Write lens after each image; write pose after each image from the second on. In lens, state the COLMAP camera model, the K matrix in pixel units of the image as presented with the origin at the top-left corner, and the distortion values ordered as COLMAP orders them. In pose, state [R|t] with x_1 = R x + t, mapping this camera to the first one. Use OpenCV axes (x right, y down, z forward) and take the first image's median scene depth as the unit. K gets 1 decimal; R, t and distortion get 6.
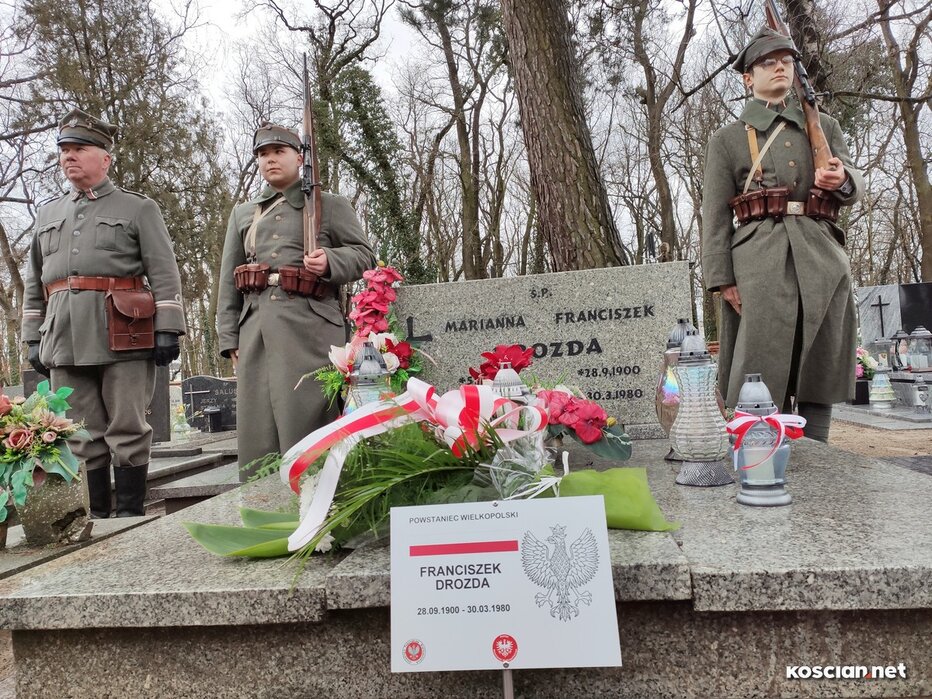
lens RADIAL K [[701.6, 0, 472.5], [0, 701.6, 349.3], [0, 0, 1]] dist [0.075308, -0.086709]
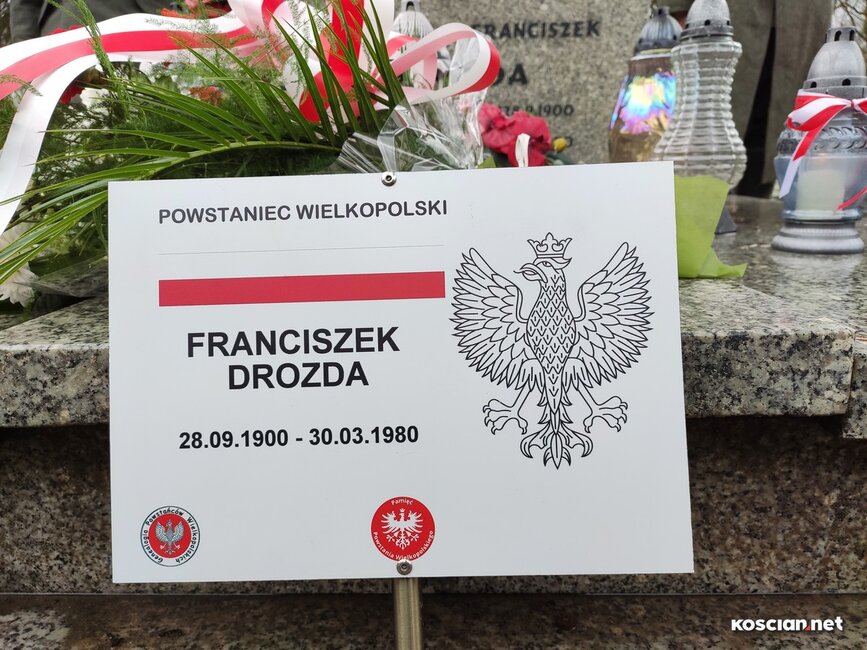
lens RADIAL K [[652.6, 0, 439.6], [0, 652.6, 324.8], [0, 0, 1]] dist [0.075308, -0.086709]
pose [[0.992559, 0.020776, 0.119980, 0.018742], [-0.050927, 0.965847, 0.254058, 0.204827], [-0.110604, -0.258278, 0.959718, 0.638286]]
